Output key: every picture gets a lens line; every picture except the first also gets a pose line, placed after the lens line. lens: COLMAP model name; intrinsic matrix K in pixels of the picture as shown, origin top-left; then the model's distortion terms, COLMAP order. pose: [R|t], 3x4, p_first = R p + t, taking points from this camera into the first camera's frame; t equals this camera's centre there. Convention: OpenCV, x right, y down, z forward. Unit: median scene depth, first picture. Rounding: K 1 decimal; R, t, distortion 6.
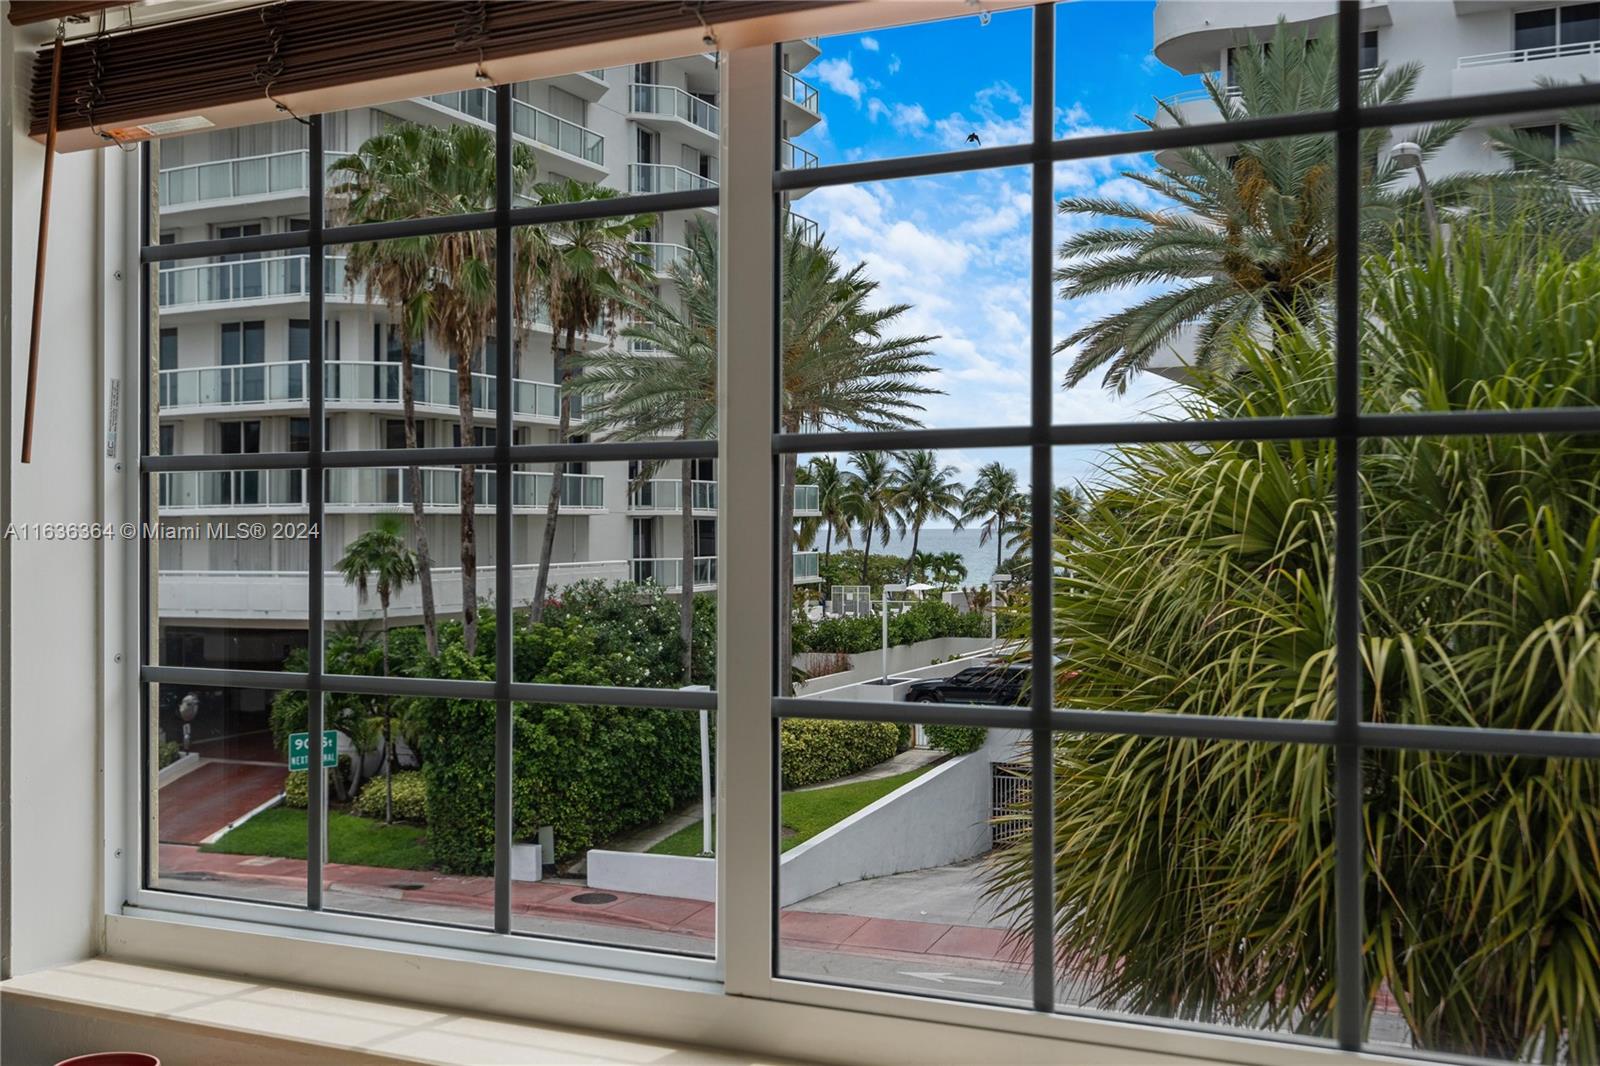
lens RADIAL K [[1511.7, 0, 800.6], [0, 1511.7, 468.1], [0, 0, 1]] dist [0.104621, 0.001305]
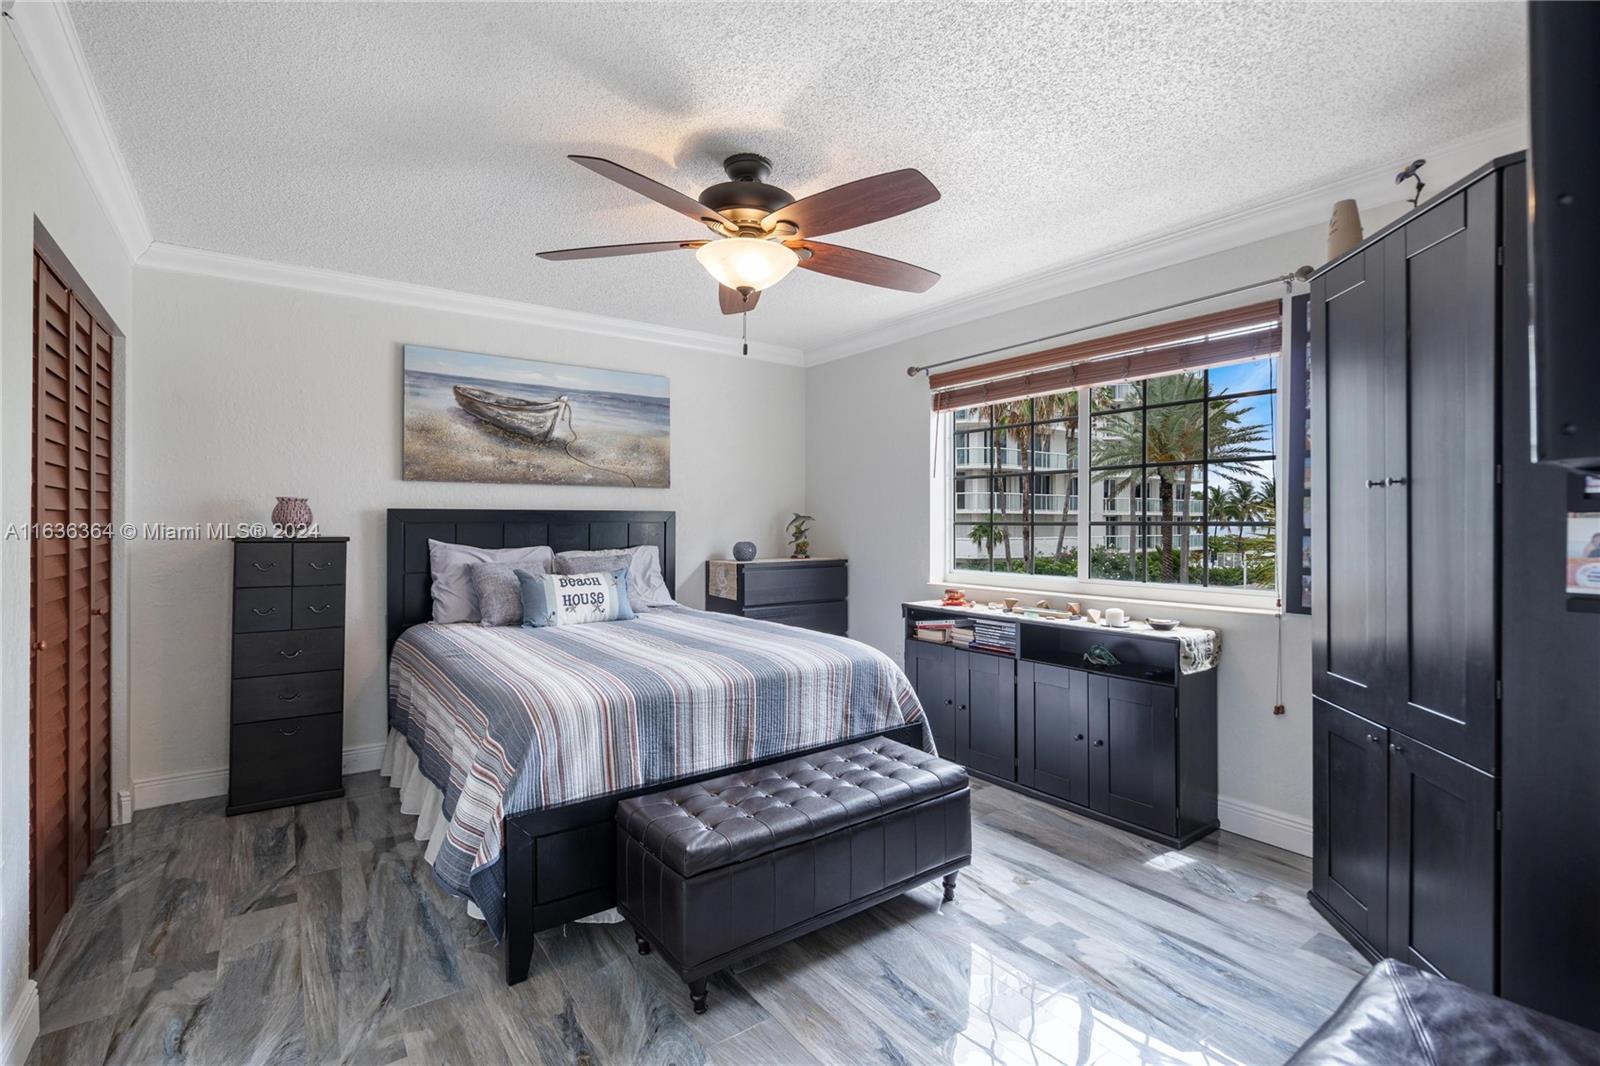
lens RADIAL K [[742.7, 0, 779.1], [0, 742.7, 521.8], [0, 0, 1]] dist [-0.003986, -0.000318]
pose [[0.859510, 0.008305, -0.511051, 0.028166], [0.008399, 0.999503, 0.030368, 0.005876], [0.511050, -0.030394, 0.859014, -0.126680]]
